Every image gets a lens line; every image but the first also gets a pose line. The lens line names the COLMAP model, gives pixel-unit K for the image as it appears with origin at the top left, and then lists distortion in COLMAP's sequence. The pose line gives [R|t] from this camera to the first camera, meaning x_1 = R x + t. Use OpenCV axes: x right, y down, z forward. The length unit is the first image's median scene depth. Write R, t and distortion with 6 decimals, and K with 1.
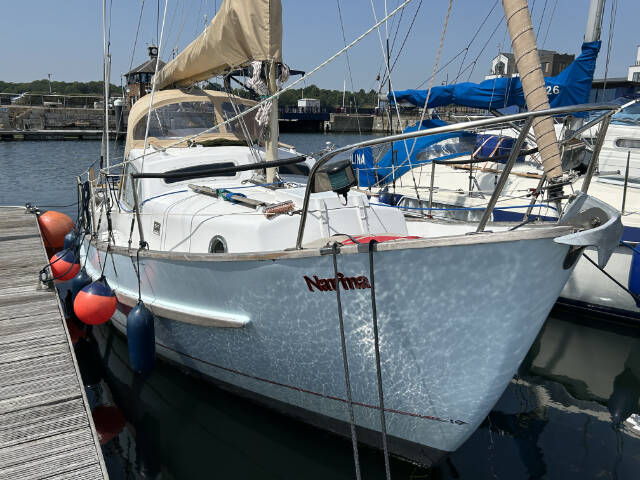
lens RADIAL K [[521.1, 0, 321.6], [0, 521.1, 237.0], [0, 0, 1]] dist [0.012072, -0.004213]
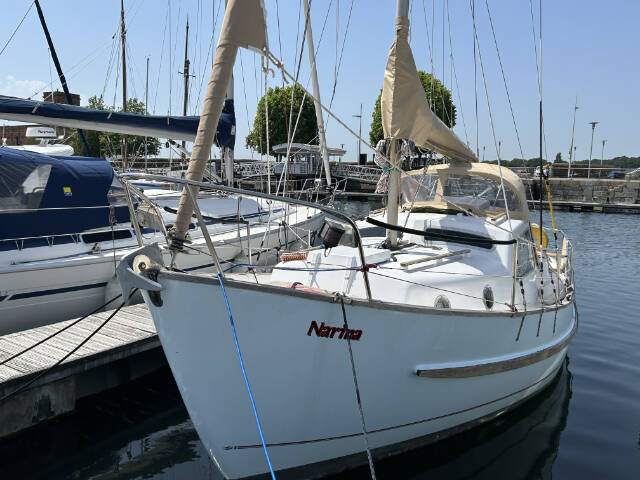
lens RADIAL K [[521.1, 0, 319.9], [0, 521.1, 242.5], [0, 0, 1]] dist [0.012072, -0.004213]
pose [[0.454810, 0.106734, -0.884170, 0.639867], [-0.218175, 0.975894, 0.005579, -0.065374], [0.863451, 0.190366, 0.467133, 0.278998]]
